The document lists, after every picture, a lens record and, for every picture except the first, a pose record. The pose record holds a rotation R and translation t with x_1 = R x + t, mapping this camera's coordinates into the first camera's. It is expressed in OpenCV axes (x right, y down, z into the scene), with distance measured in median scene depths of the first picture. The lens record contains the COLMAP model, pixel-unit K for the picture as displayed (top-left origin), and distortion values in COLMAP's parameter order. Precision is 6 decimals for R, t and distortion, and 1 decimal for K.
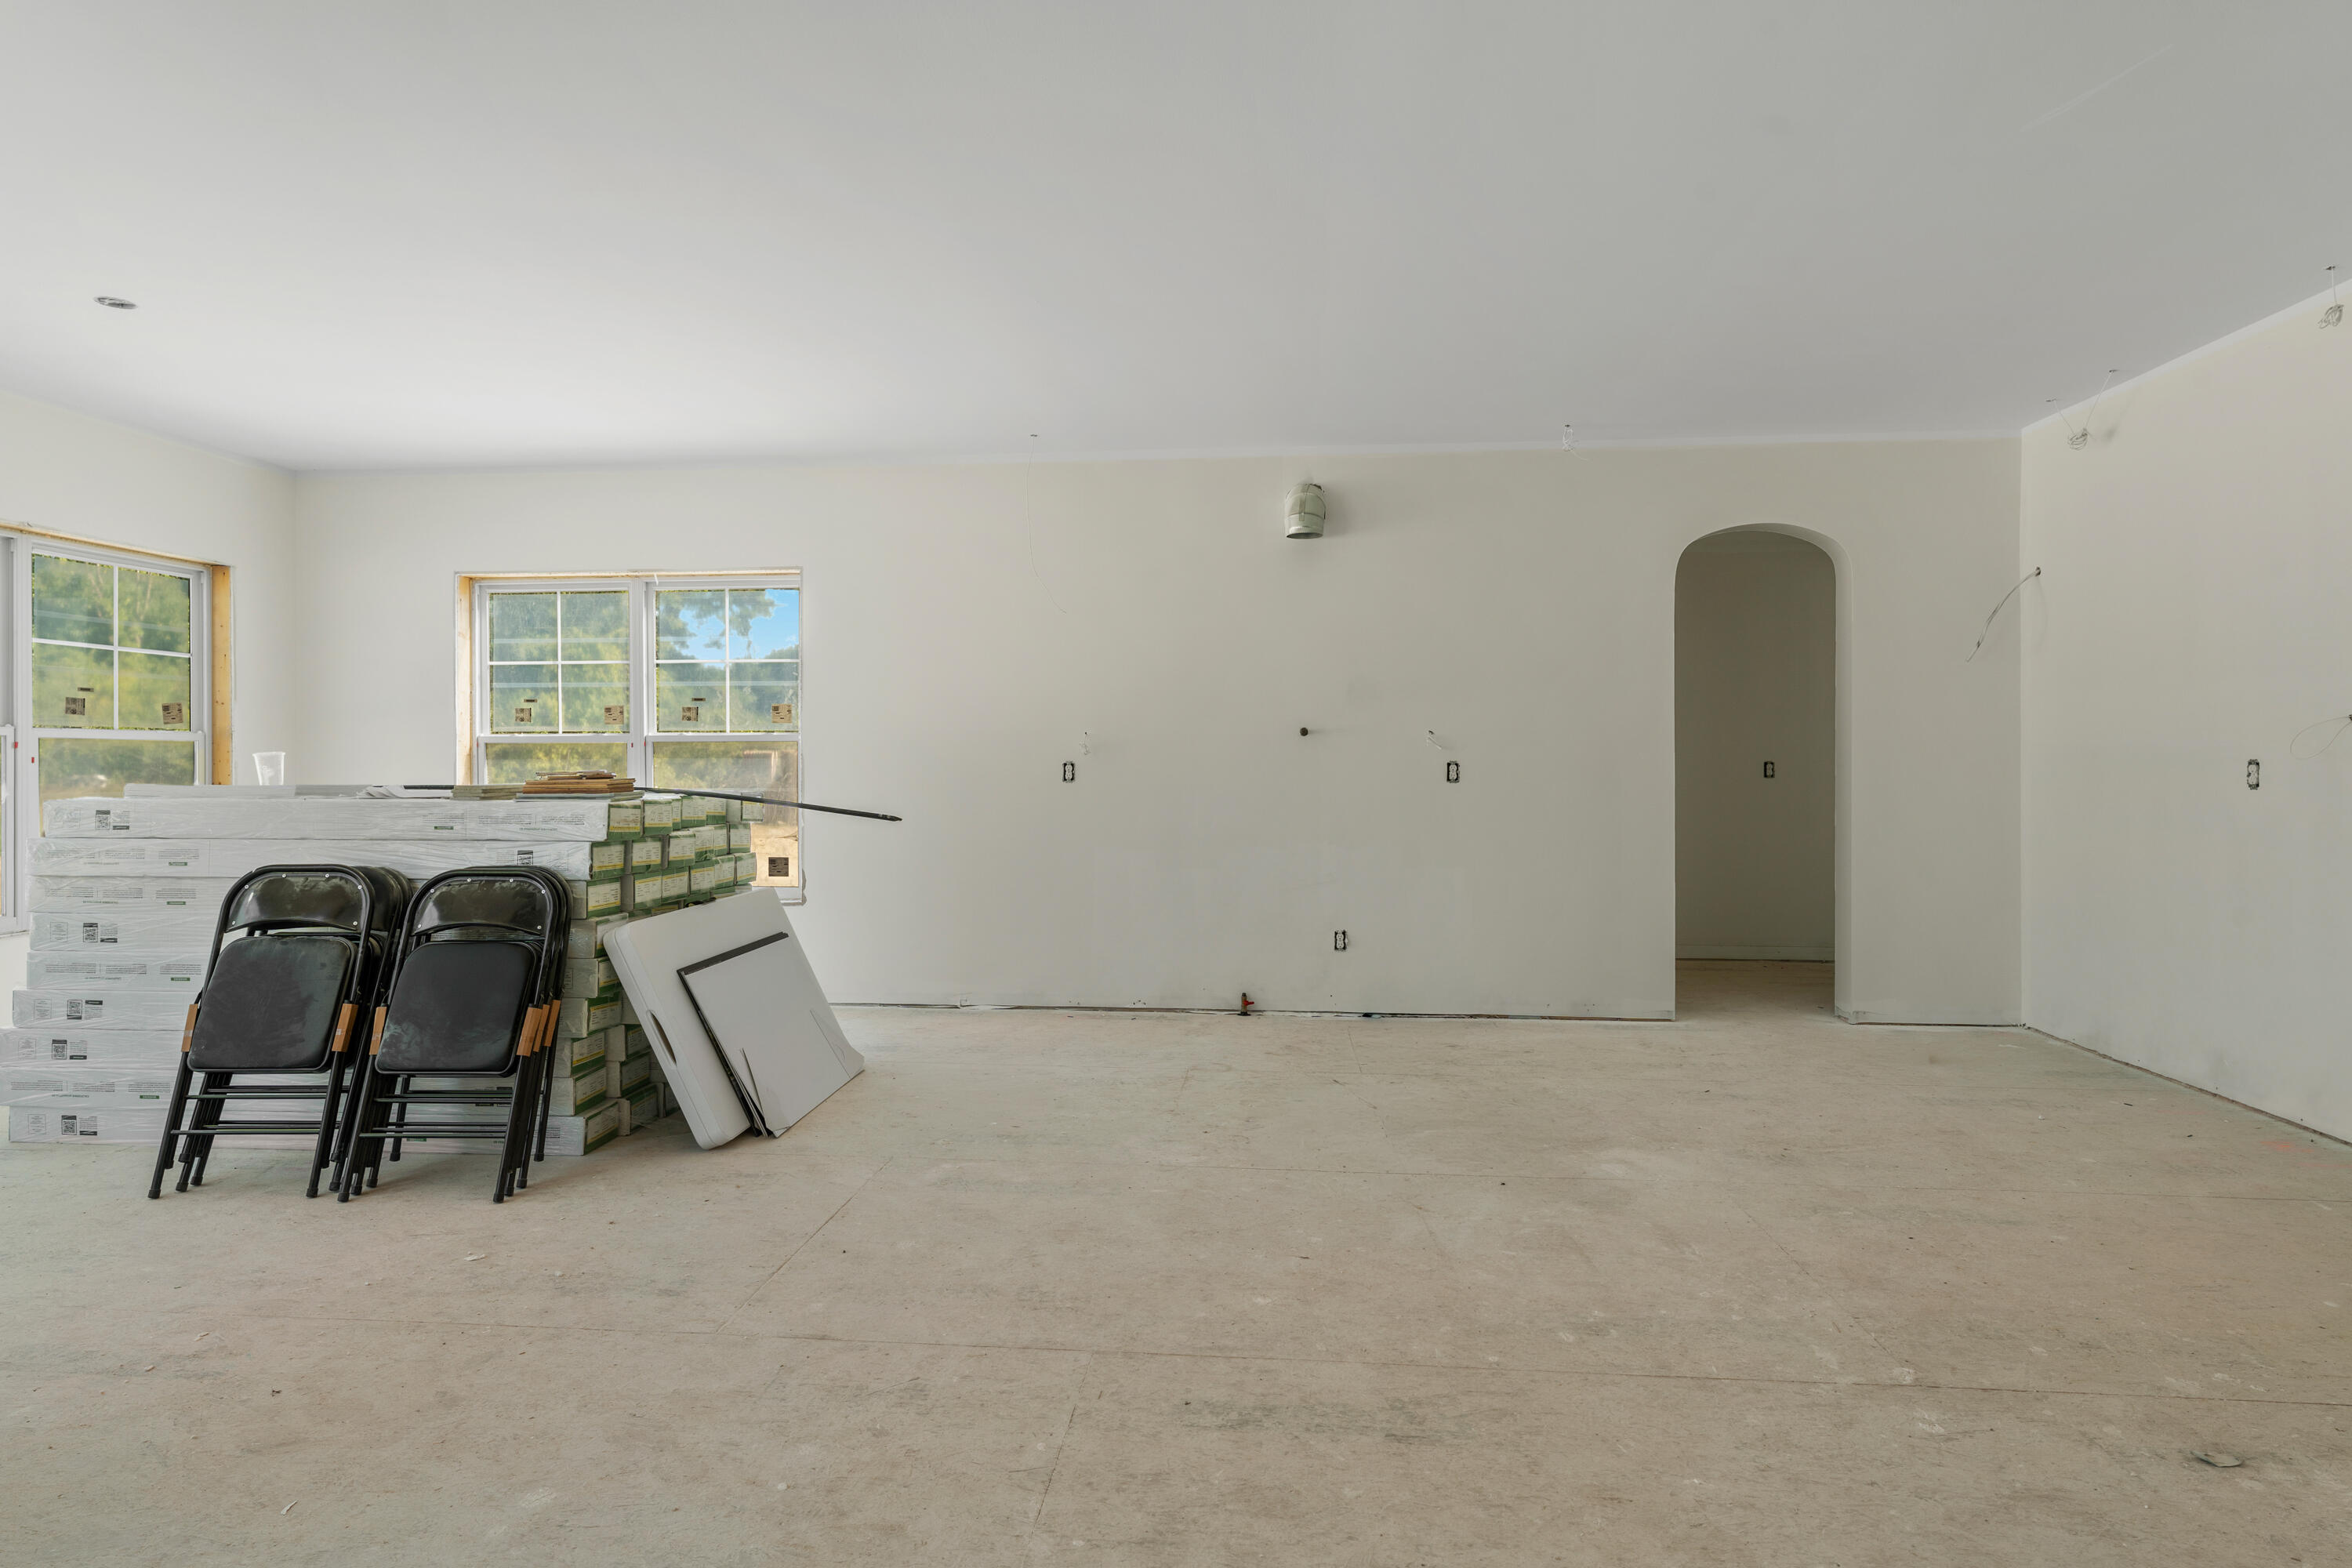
lens RADIAL K [[1257.5, 0, 1171.1], [0, 1257.5, 773.5], [0, 0, 1]] dist [-0.000845, -0.000512]
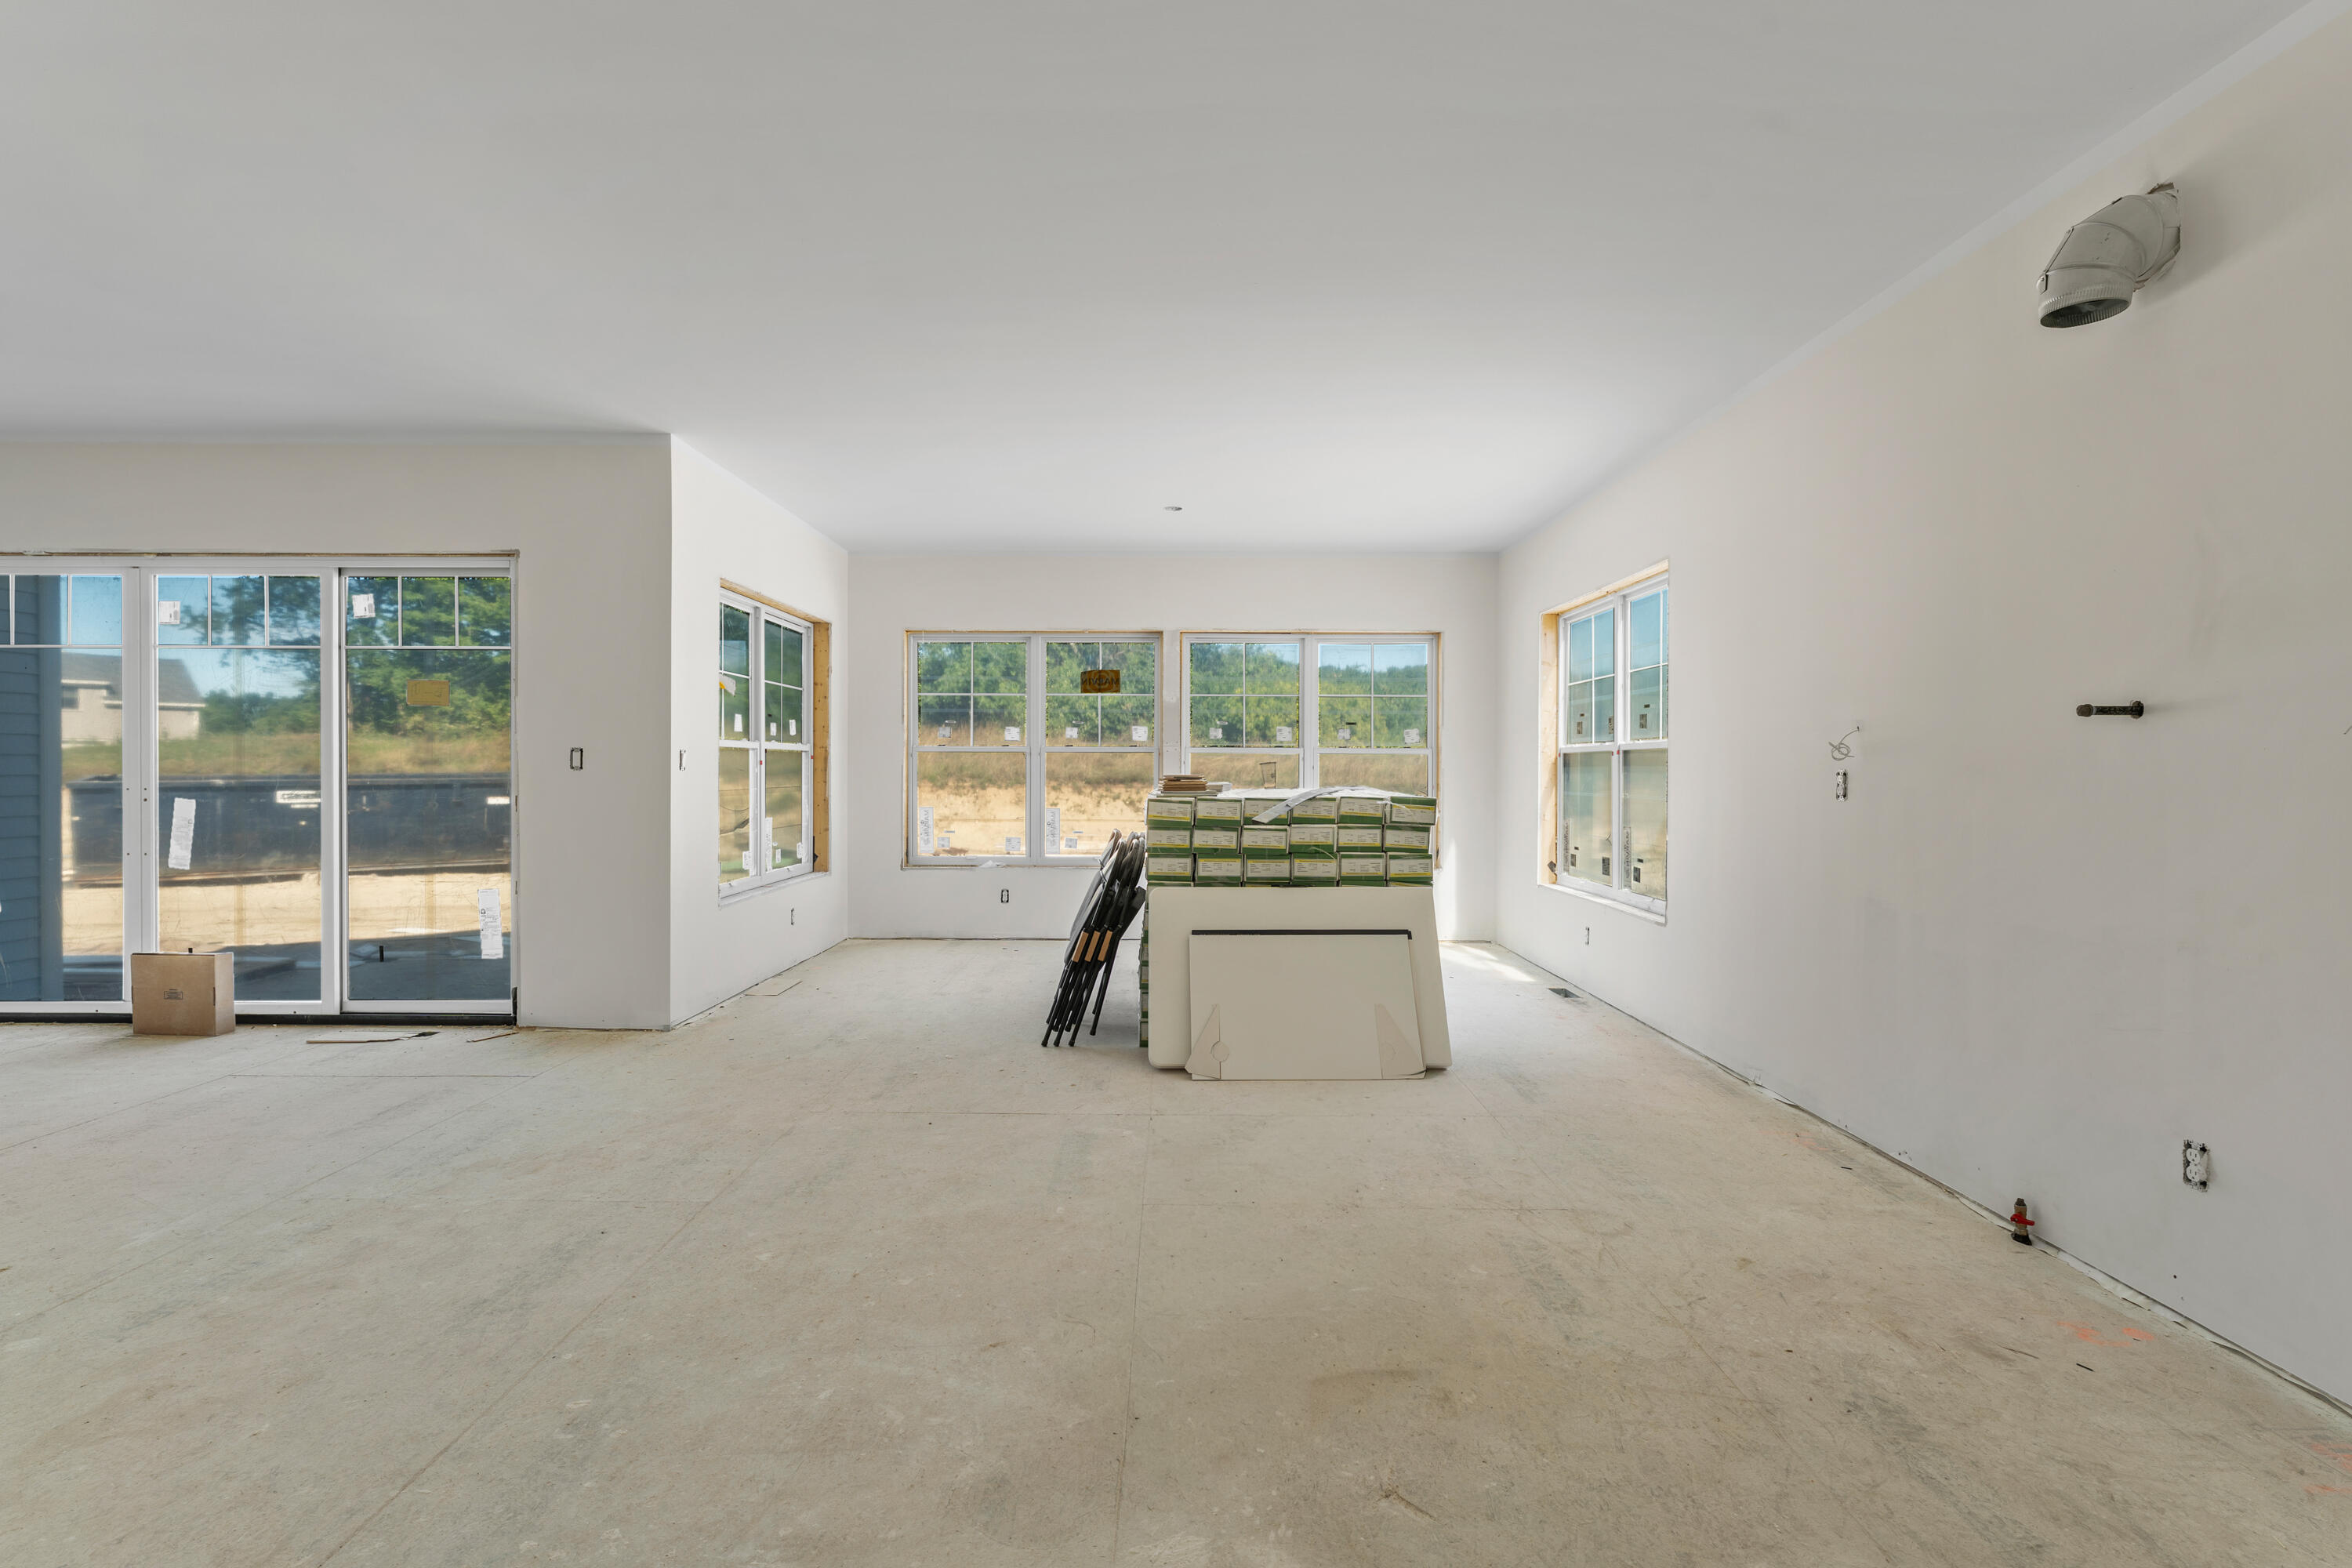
lens RADIAL K [[1119.2, 0, 1169.7], [0, 1119.2, 780.6], [0, 0, 1]] dist [-0.000493, -0.000084]
pose [[0.086195, 0.011941, -0.996207, 0.798476], [-0.012363, 0.999864, 0.010915, -0.009803], [0.996202, 0.011375, 0.086331, 0.938105]]
